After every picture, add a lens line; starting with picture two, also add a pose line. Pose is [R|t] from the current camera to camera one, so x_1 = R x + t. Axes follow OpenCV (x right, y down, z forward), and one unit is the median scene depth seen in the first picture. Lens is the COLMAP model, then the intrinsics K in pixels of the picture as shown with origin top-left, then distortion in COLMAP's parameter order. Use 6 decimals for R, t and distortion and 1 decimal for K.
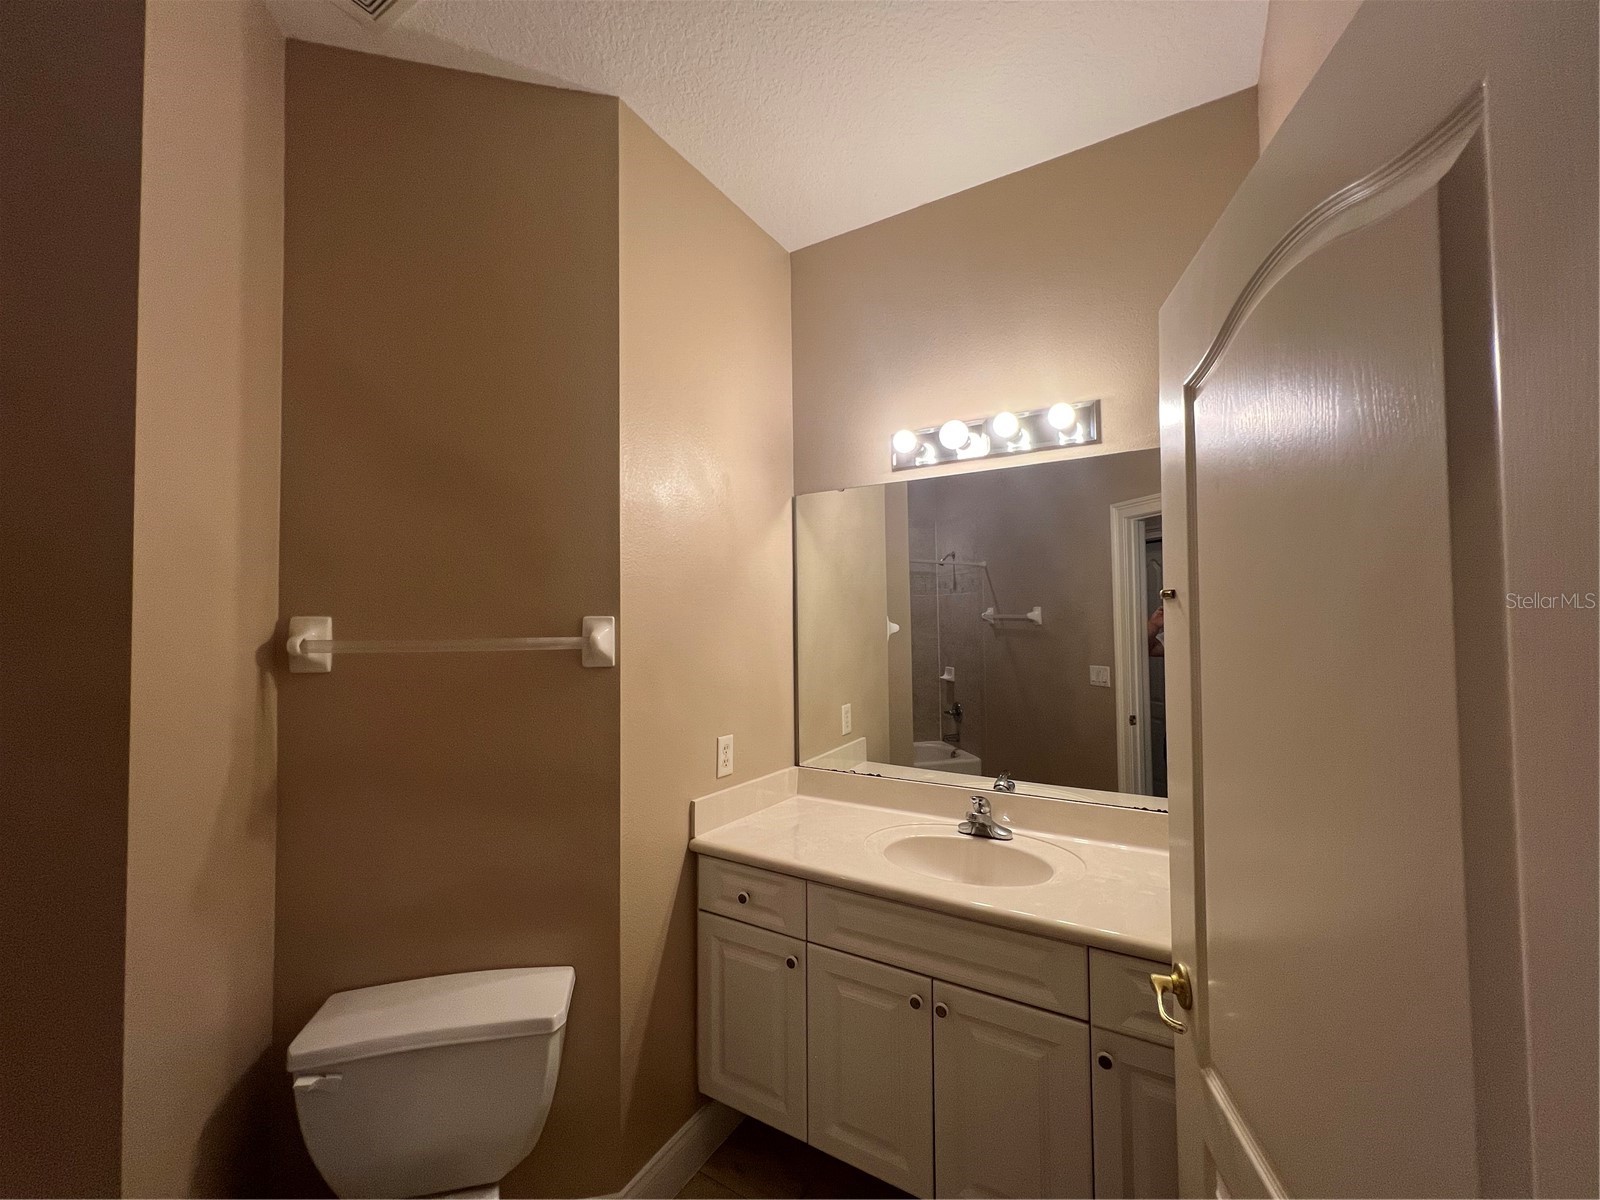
lens RADIAL K [[652.8, 0, 805.0], [0, 652.8, 605.3], [0, 0, 1]] dist [-0.003857, 0.001474]
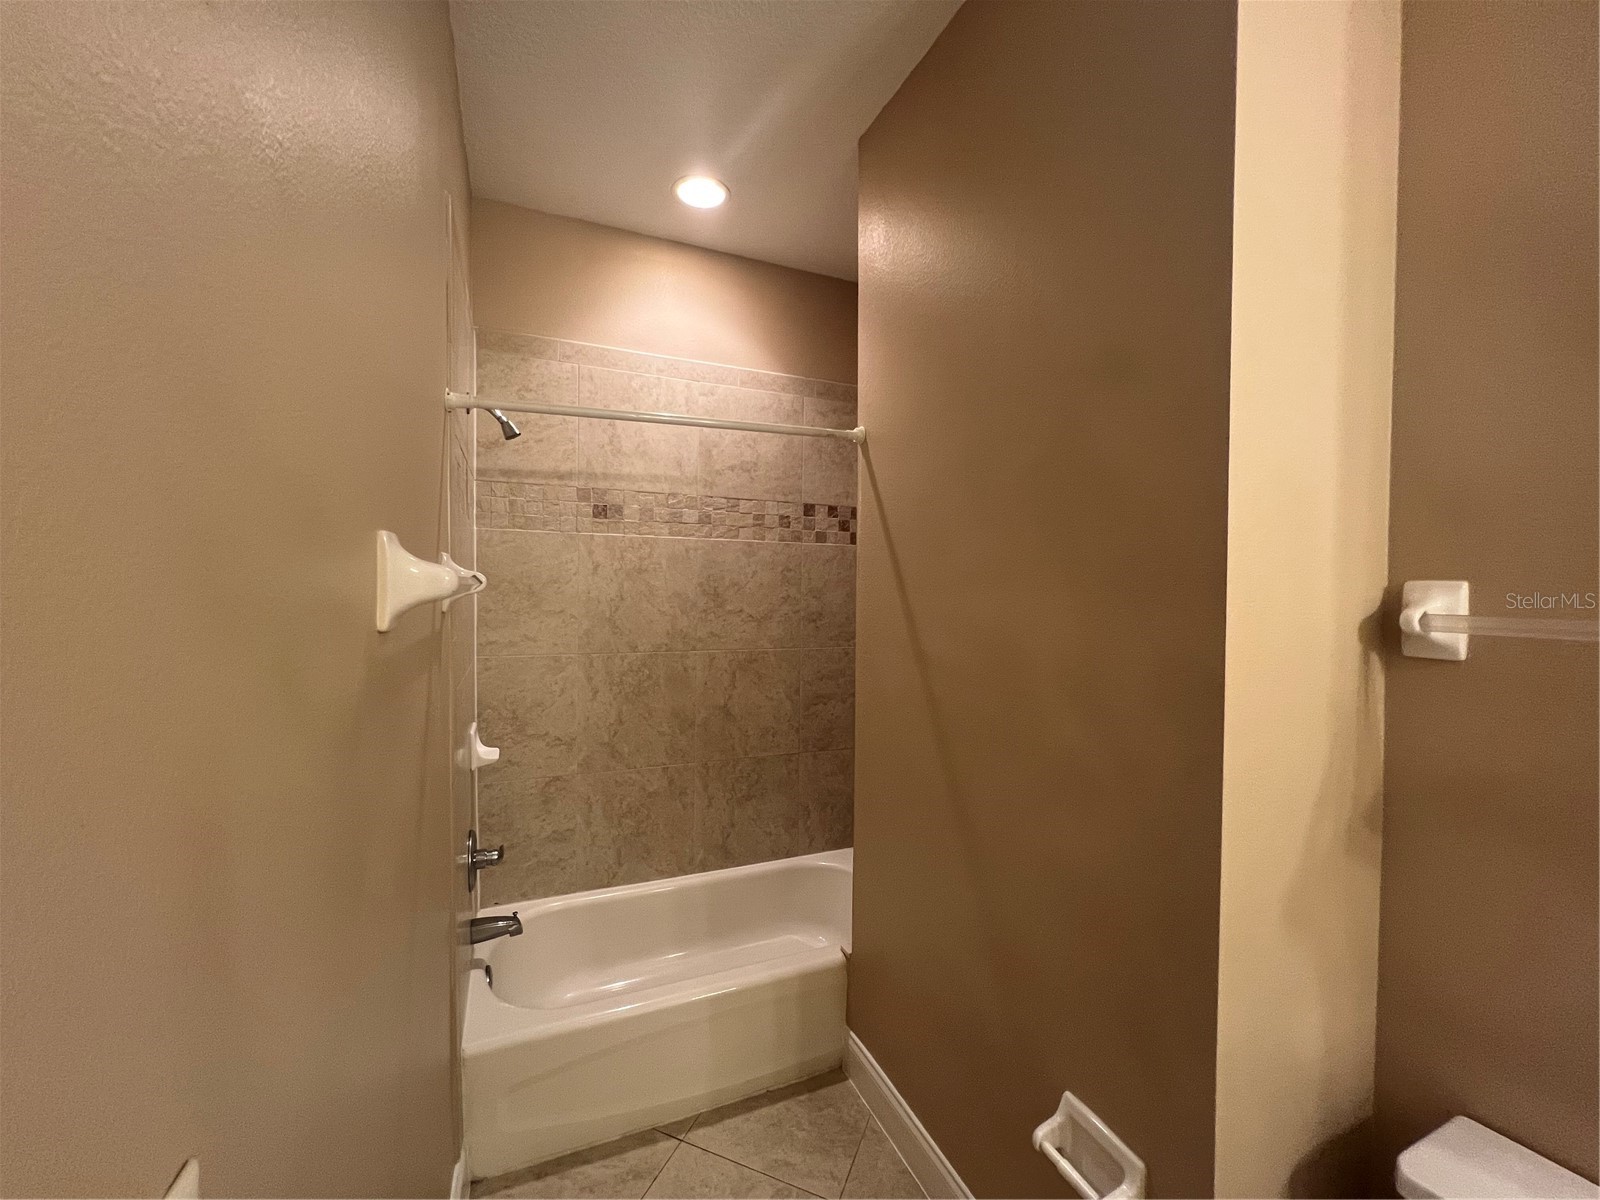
lens RADIAL K [[652.8, 0, 805.6], [0, 652.8, 600.4], [0, 0, 1]] dist [-0.003857, 0.001474]
pose [[0.164015, 0.021525, -0.986223, -0.165982], [0.013857, 0.999613, 0.024122, 0.011735], [0.986360, -0.017622, 0.163654, 0.201184]]
